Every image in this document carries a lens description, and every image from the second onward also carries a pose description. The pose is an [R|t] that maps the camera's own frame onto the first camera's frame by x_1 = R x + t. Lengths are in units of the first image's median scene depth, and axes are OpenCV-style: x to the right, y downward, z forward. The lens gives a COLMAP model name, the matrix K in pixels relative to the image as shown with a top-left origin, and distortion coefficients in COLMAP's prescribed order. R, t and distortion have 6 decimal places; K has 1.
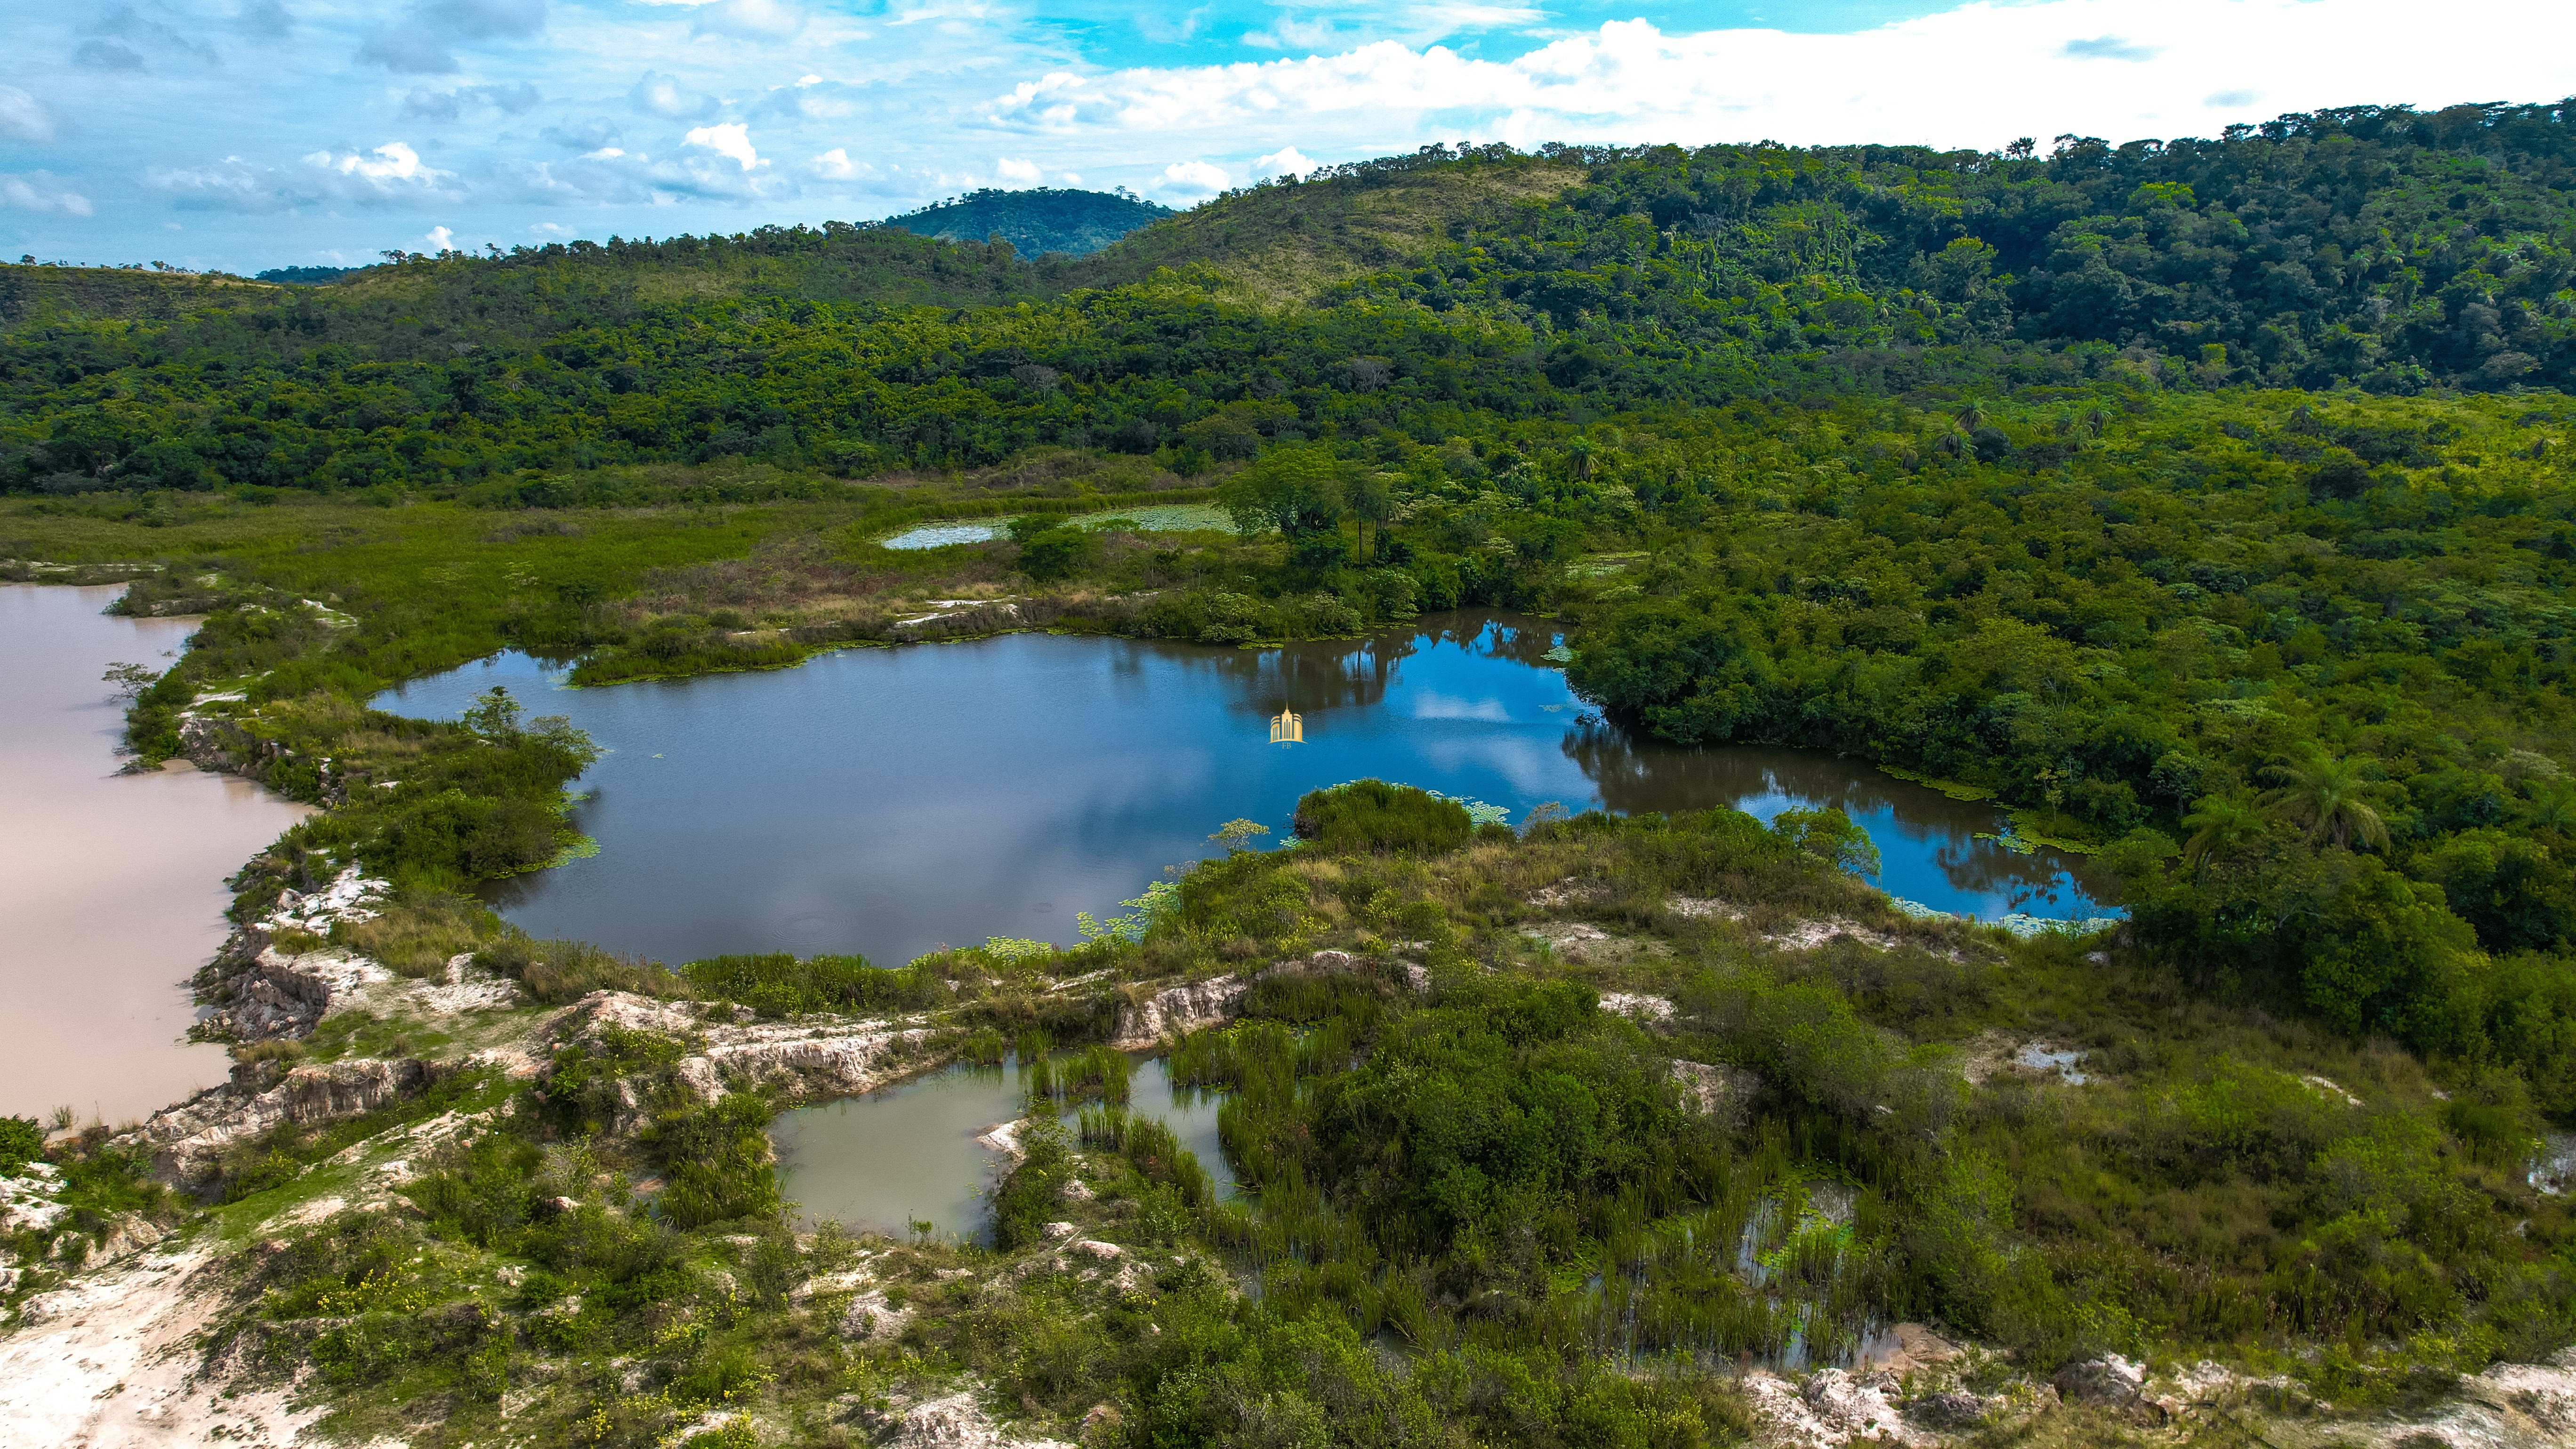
lens RADIAL K [[1652.3, 0, 1304.4], [0, 1652.3, 722.8], [0, 0, 1]] dist [-0.087538, 0.084626]
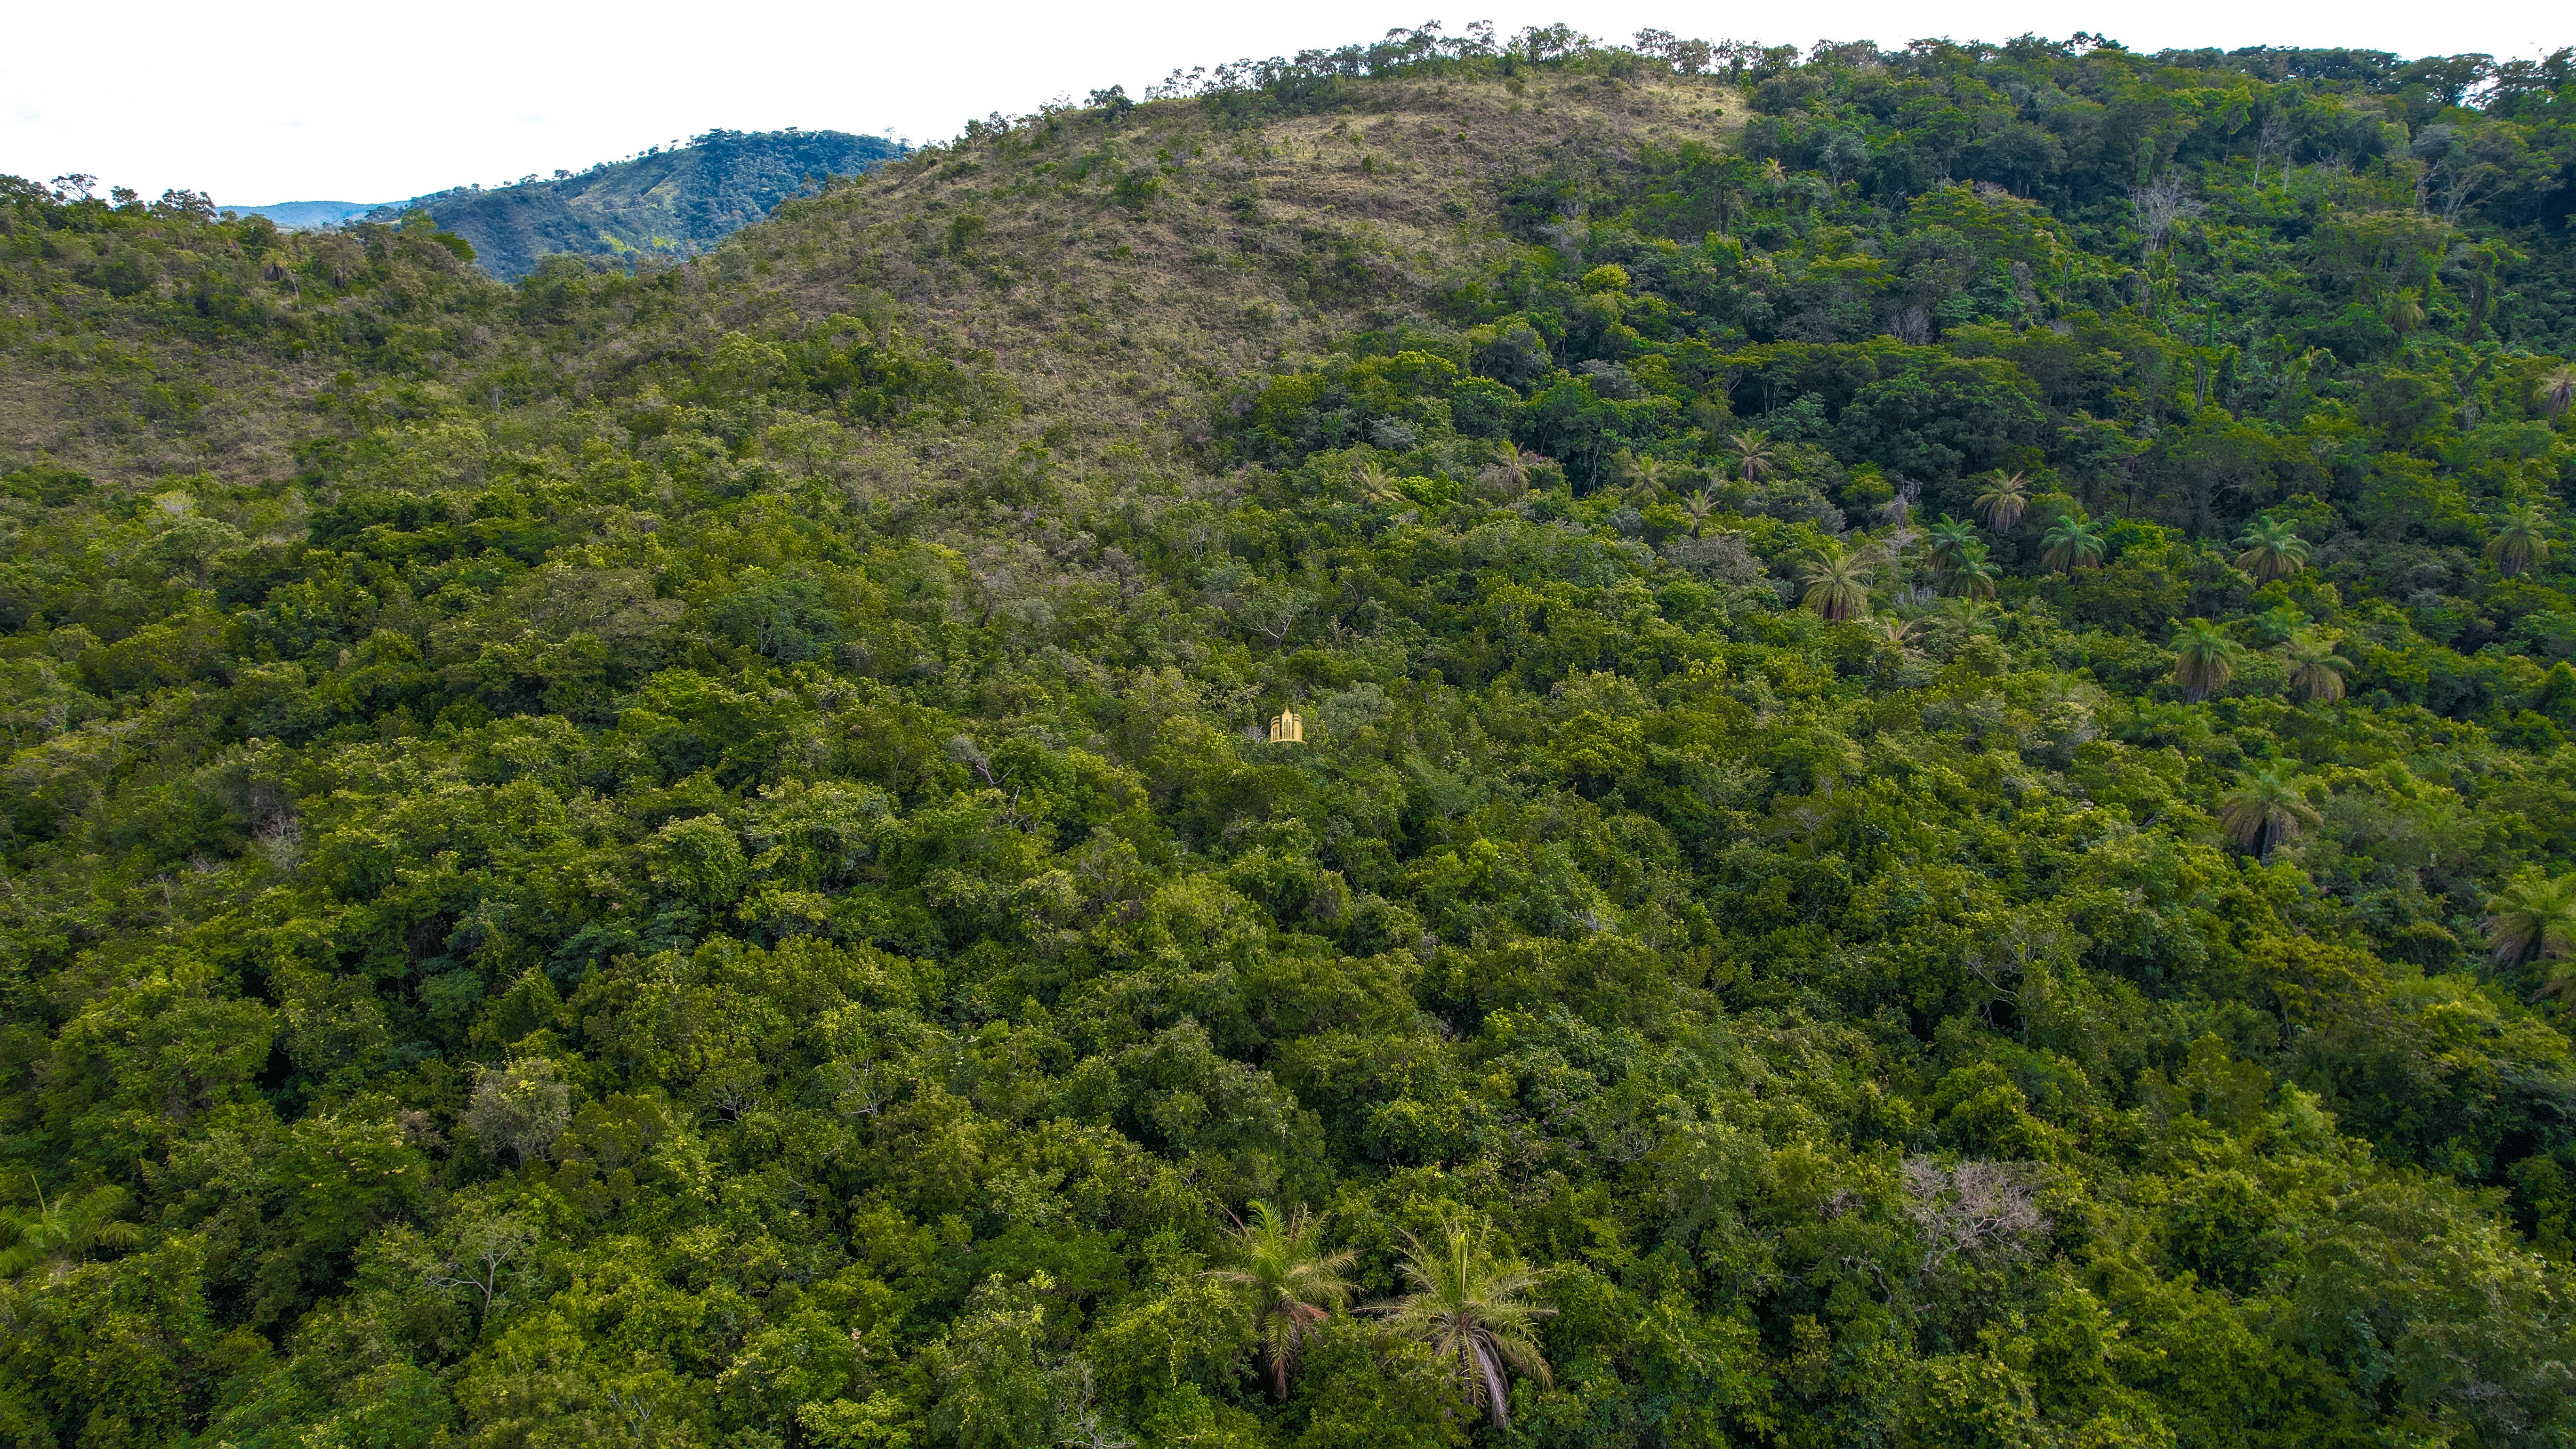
lens RADIAL K [[1652.3, 0, 1304.4], [0, 1652.3, 722.8], [0, 0, 1]] dist [-0.087538, 0.084626]
pose [[0.993934, -0.023203, 0.107504, -0.026415], [0.020157, 0.999367, 0.029330, -0.489690], [-0.108117, -0.026985, 0.993772, 1.559402]]
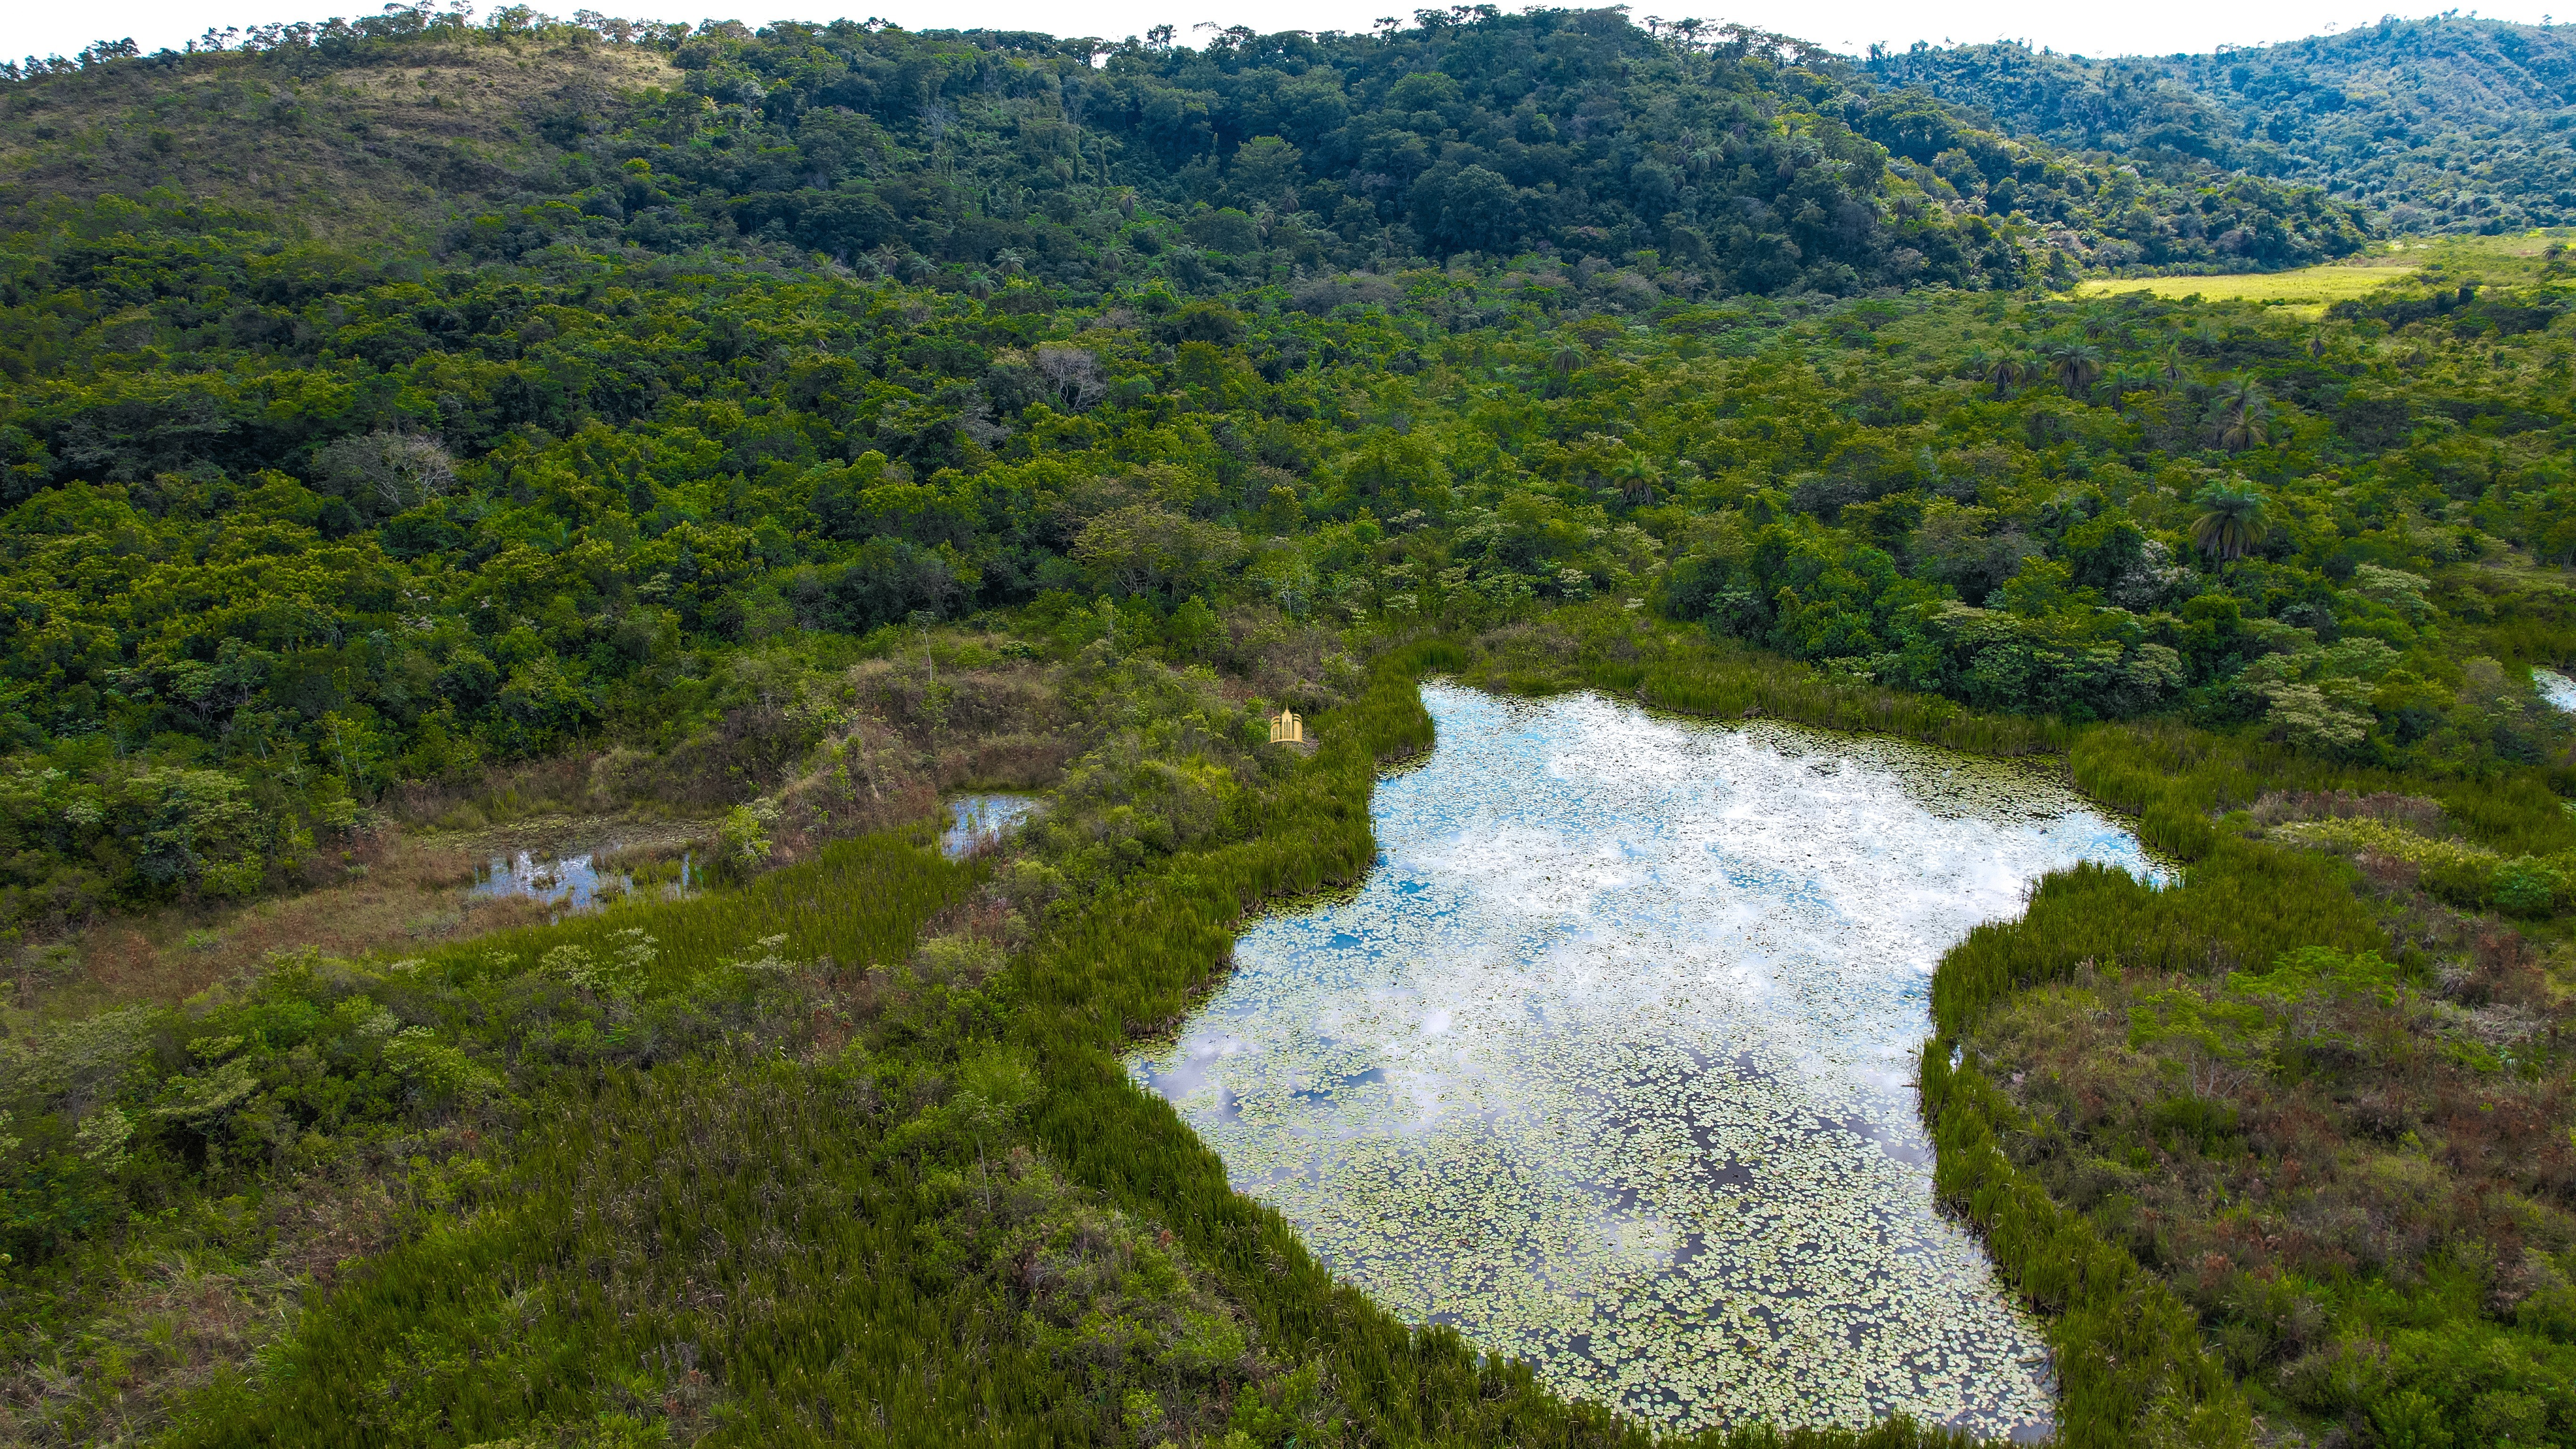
lens RADIAL K [[1652.3, 0, 1304.4], [0, 1652.3, 722.8], [0, 0, 1]] dist [-0.087538, 0.084626]
pose [[0.718878, -0.227444, 0.656874, -0.441411], [0.200374, 0.972649, 0.117494, -0.241706], [-0.665631, 0.047157, 0.744790, 0.903334]]
